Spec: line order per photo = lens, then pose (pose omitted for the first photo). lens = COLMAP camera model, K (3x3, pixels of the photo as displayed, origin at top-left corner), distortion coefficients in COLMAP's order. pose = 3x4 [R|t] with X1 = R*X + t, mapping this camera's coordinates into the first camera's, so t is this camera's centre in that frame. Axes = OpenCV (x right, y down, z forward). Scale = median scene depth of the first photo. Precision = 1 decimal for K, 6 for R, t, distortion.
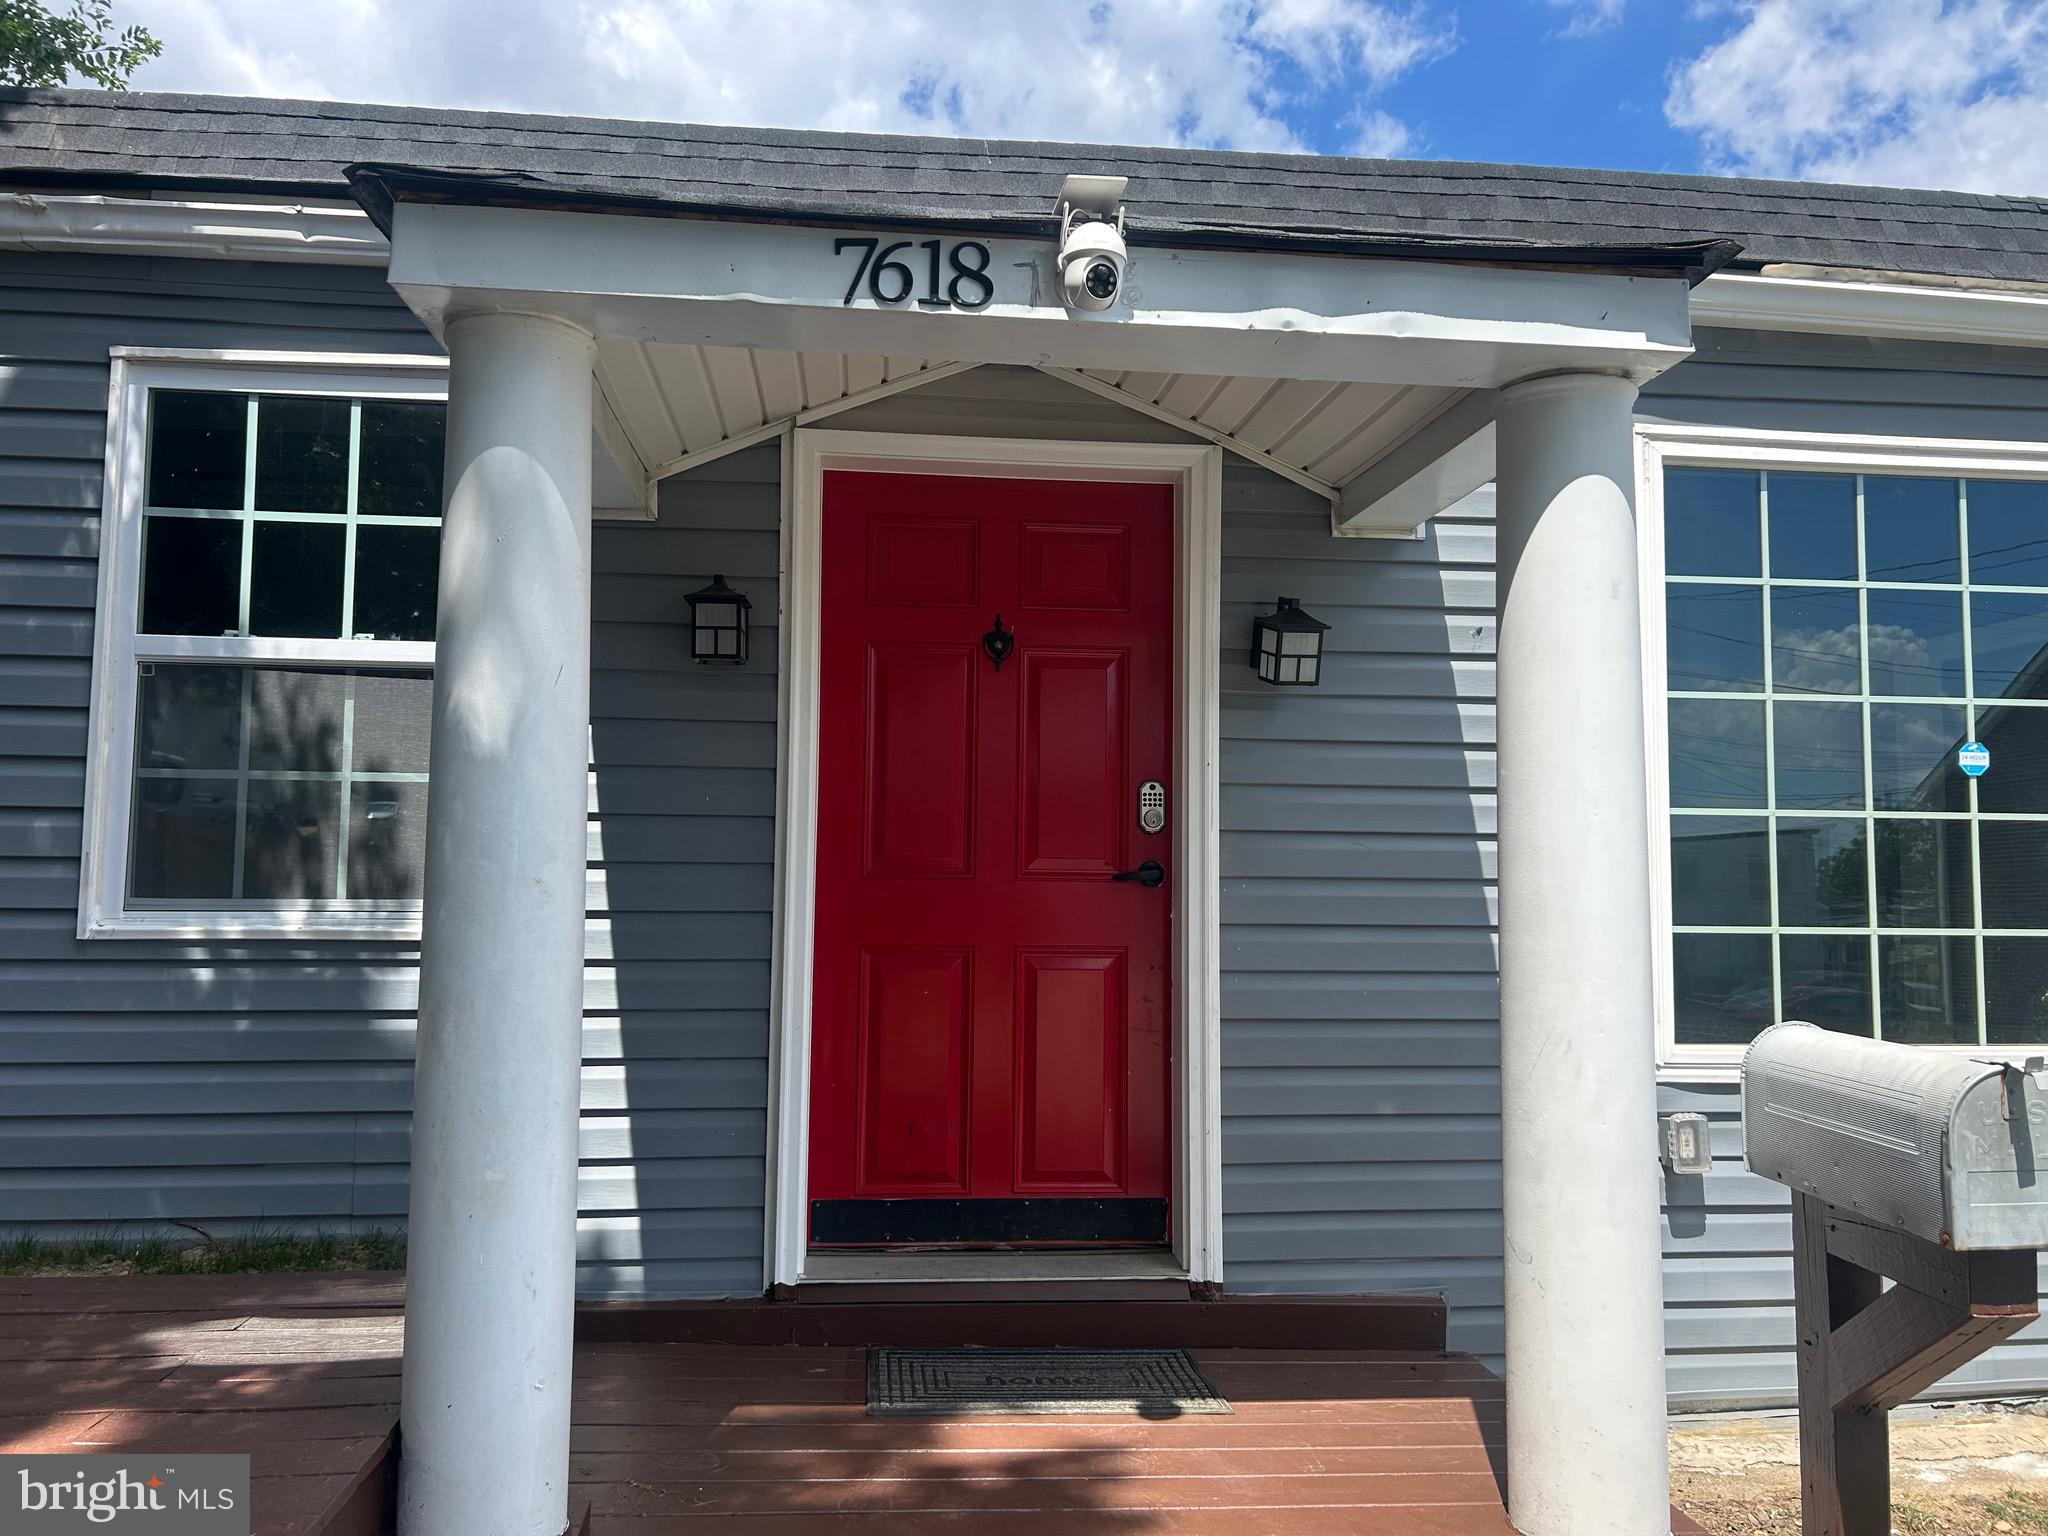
lens RADIAL K [[1542.1, 0, 1018.7], [0, 1542.1, 762.9], [0, 0, 1]] dist [0.036680, -0.009599]
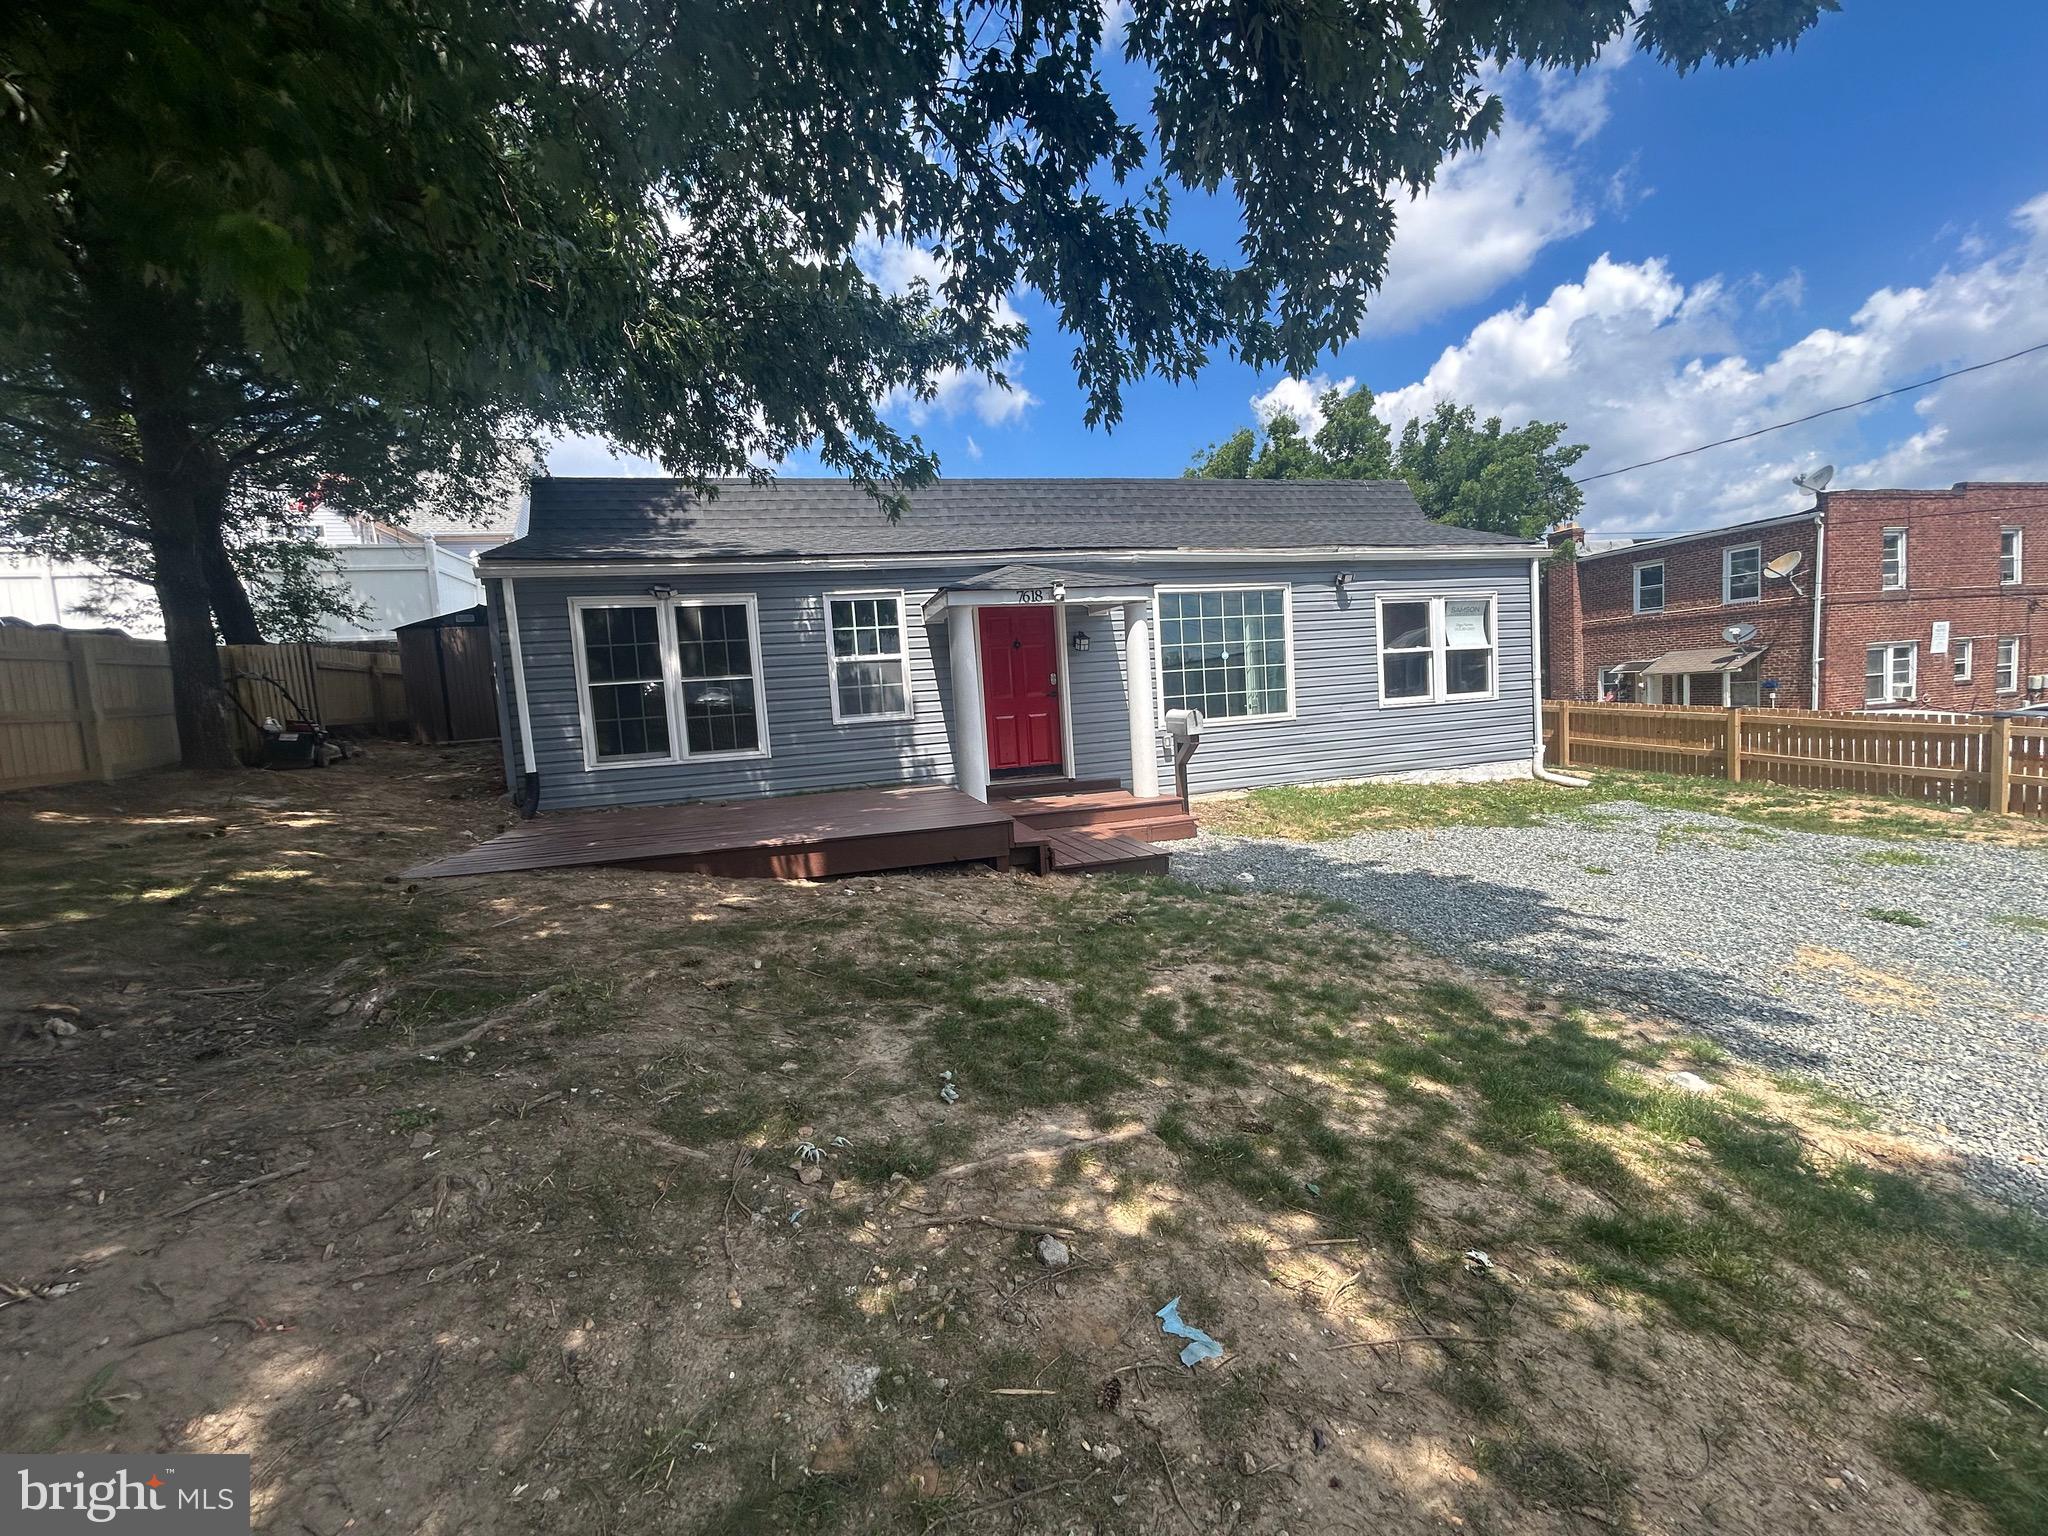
lens RADIAL K [[822.7, 0, 1013.8], [0, 822.7, 760.4], [0, 0, 1]] dist [-0.002491, 0.001080]
pose [[0.982861, -0.087717, 0.162144, -0.460056], [0.064495, 0.987574, 0.143314, -0.093164], [-0.172700, -0.130400, 0.976304, -1.426400]]
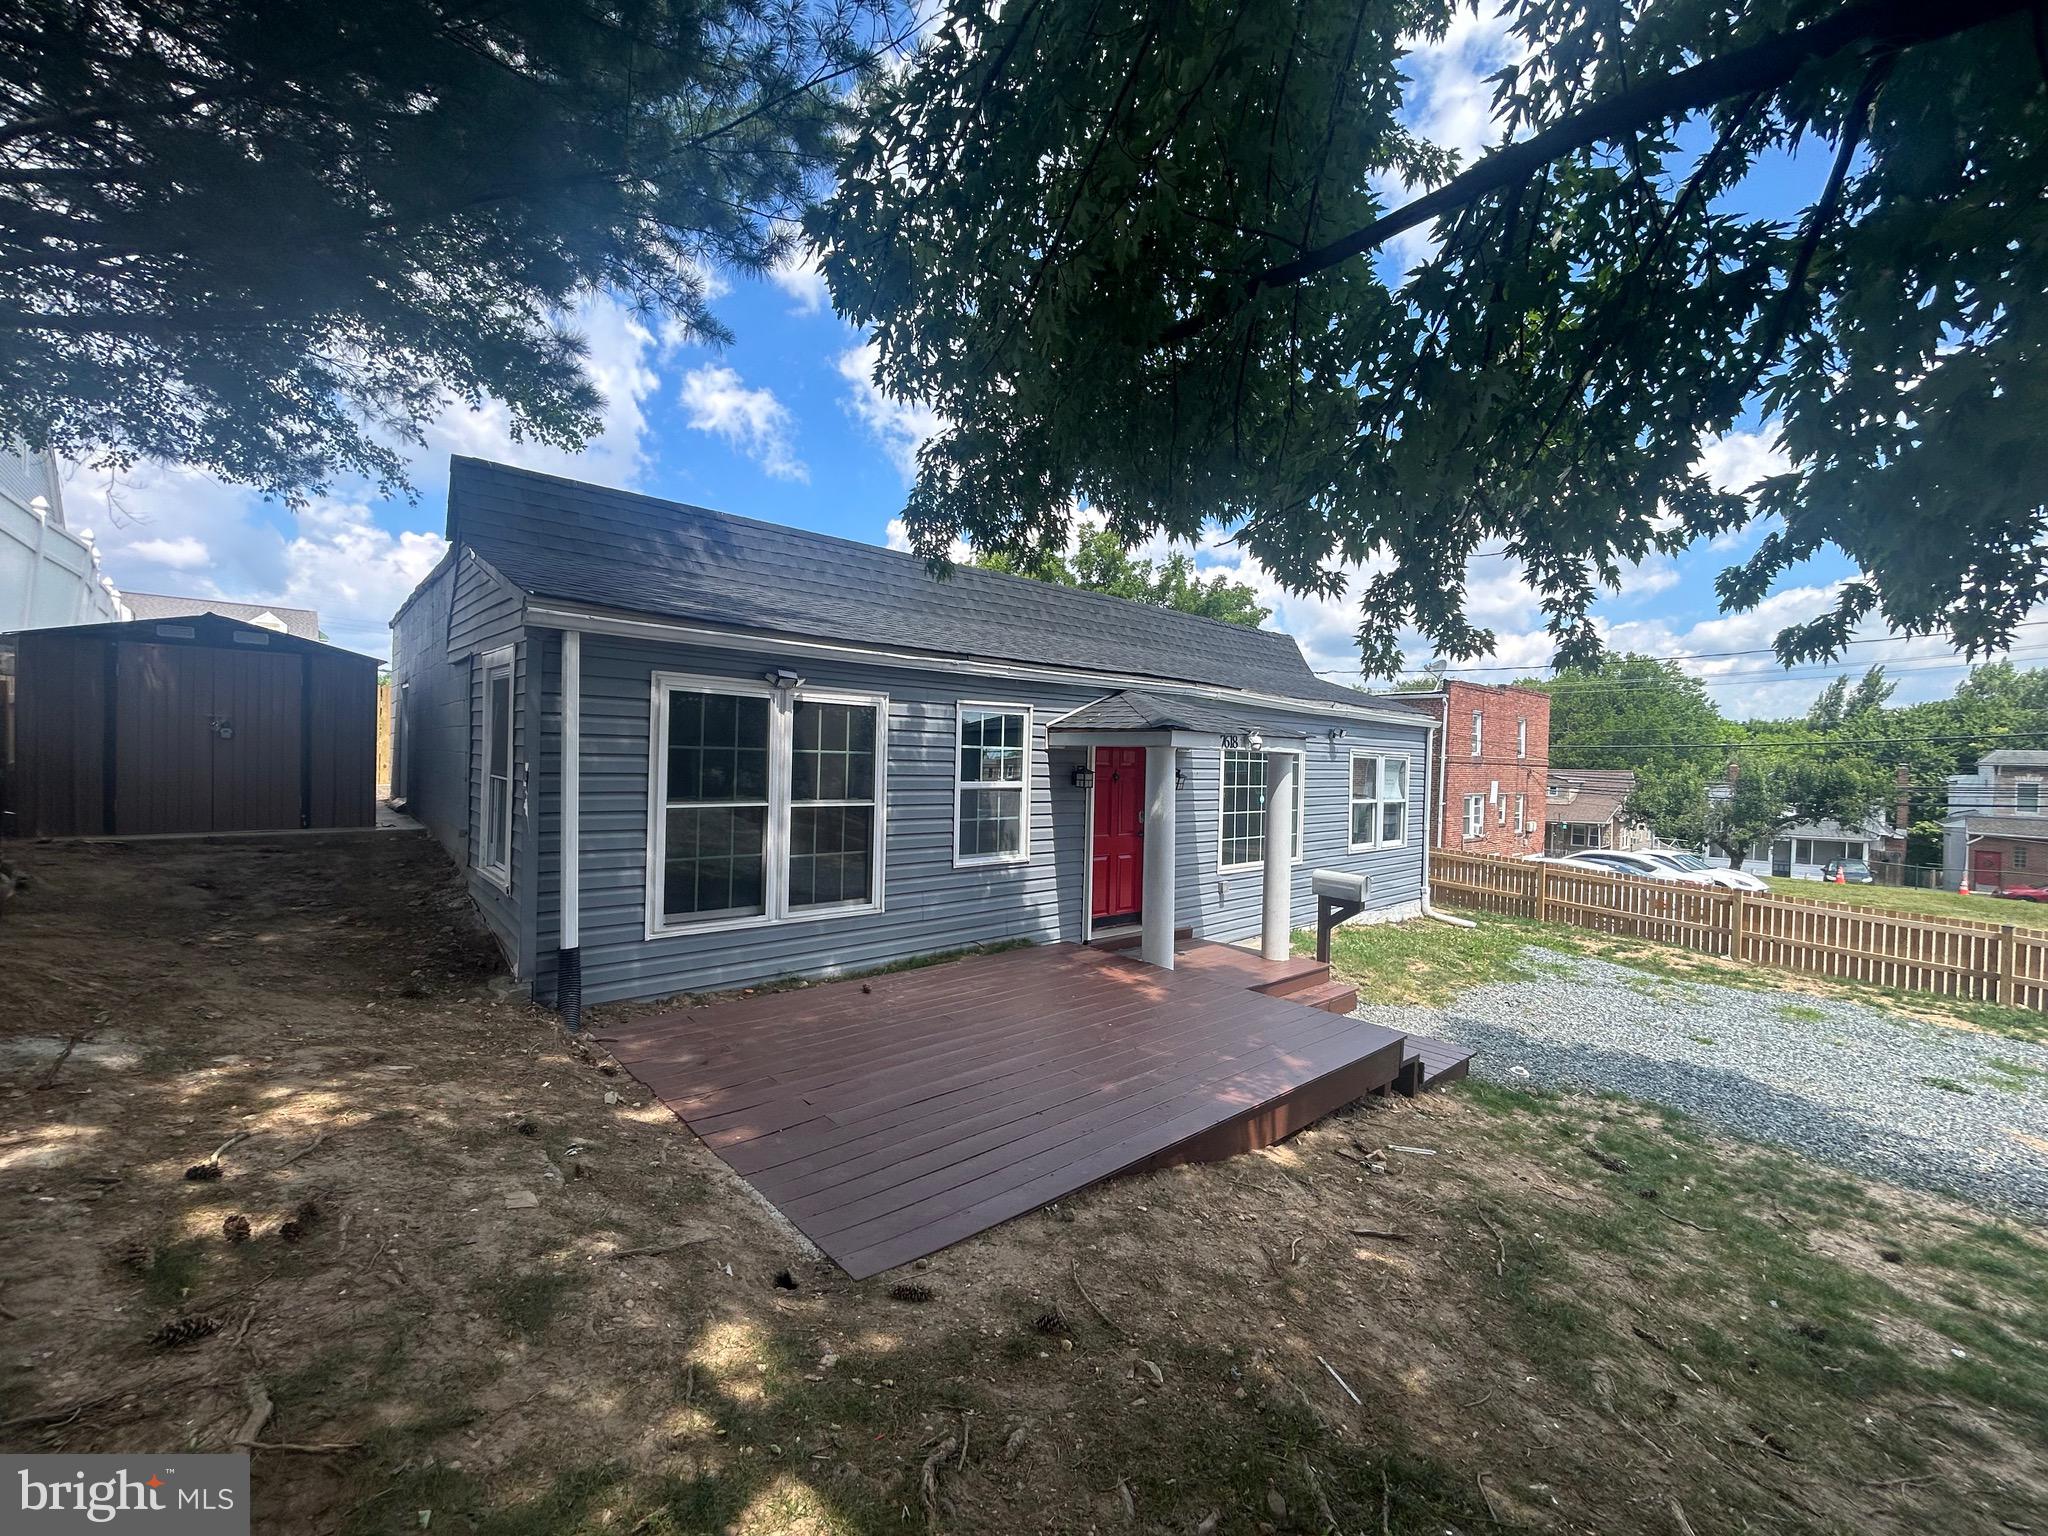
lens RADIAL K [[822.7, 0, 1011.4], [0, 822.7, 762.6], [0, 0, 1]] dist [-0.002491, 0.001080]
pose [[0.812351, 0.006447, 0.583133, -1.535315], [-0.055480, 0.996258, 0.066274, -0.251971], [-0.580524, -0.086190, 0.809669, -0.570922]]
